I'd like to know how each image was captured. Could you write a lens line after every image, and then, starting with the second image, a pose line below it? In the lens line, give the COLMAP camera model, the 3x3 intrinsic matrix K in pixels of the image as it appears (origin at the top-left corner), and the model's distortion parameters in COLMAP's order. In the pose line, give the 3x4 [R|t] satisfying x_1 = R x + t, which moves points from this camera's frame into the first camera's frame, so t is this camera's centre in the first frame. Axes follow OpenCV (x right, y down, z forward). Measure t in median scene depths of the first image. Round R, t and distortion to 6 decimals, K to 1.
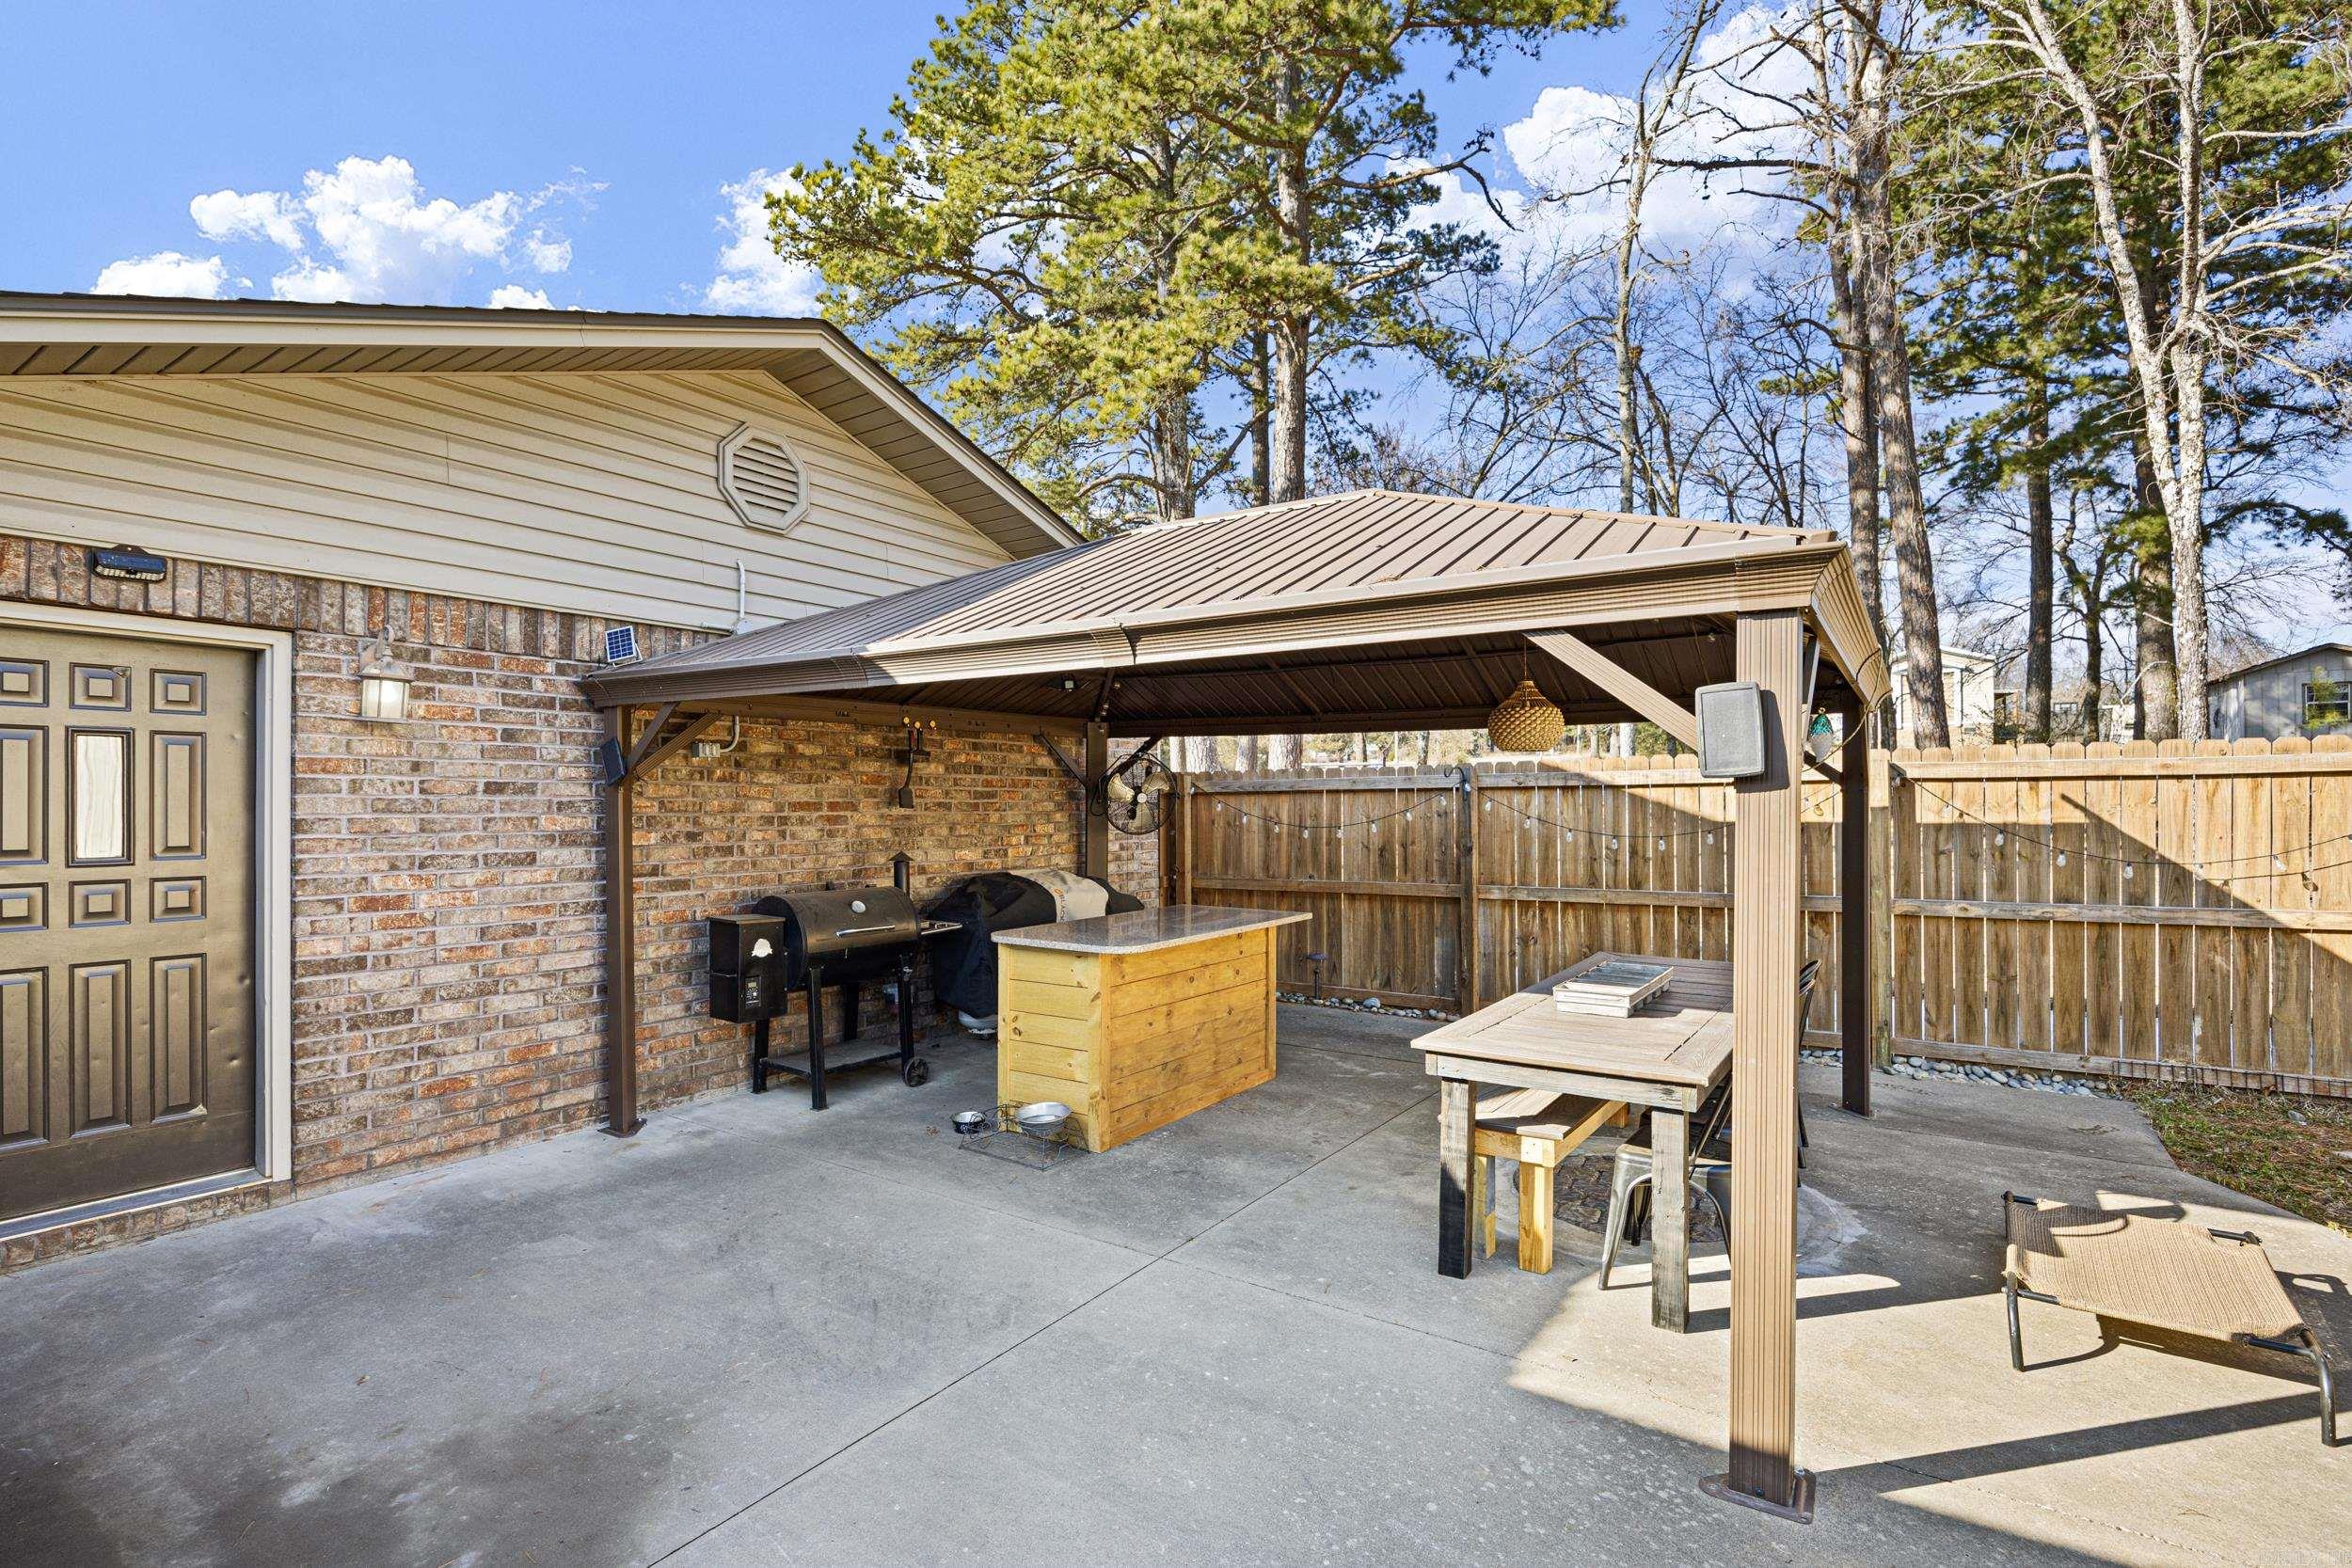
lens RADIAL K [[1100.7, 0, 1181.3], [0, 1100.7, 798.7], [0, 0, 1]] dist [-0.012938, 0.000505]
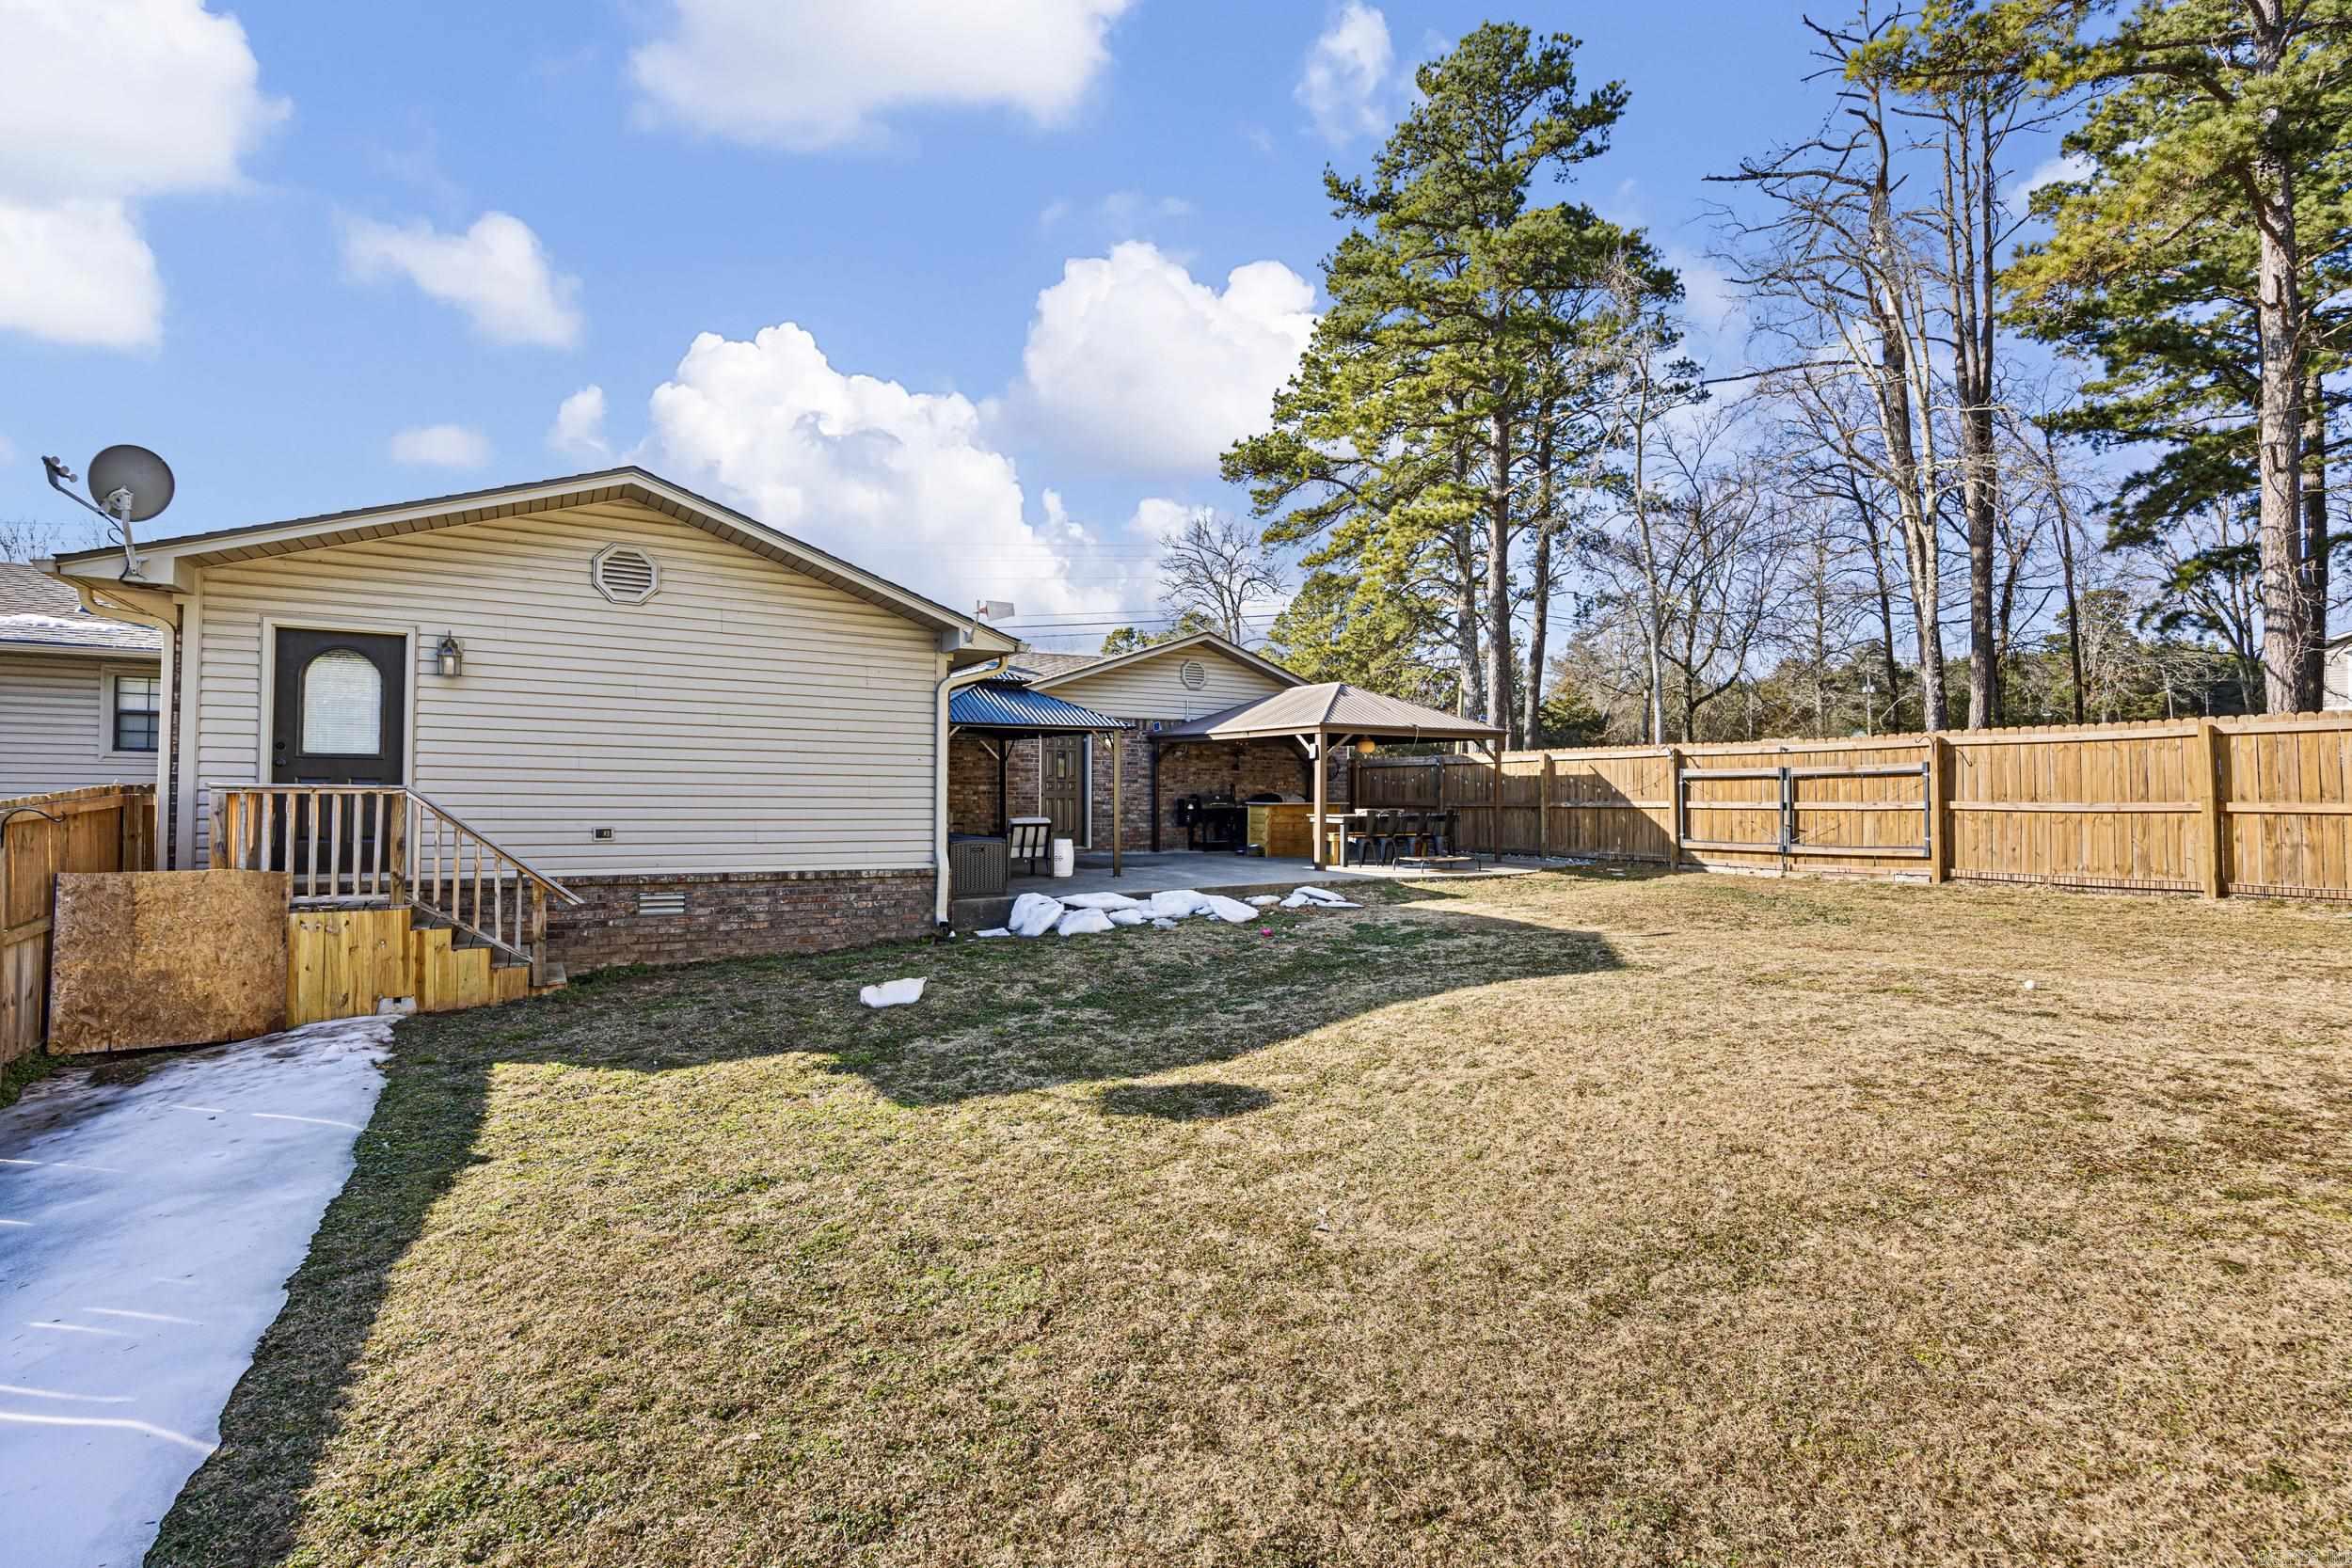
lens RADIAL K [[1070.1, 0, 1196.9], [0, 1070.1, 758.0], [0, 0, 1]] dist [-0.012337, 0.000035]
pose [[0.913636, -0.004764, -0.406505, 1.107382], [-0.006546, 0.999629, -0.026428, 0.065823], [0.406481, 0.026807, 0.913266, -2.294046]]
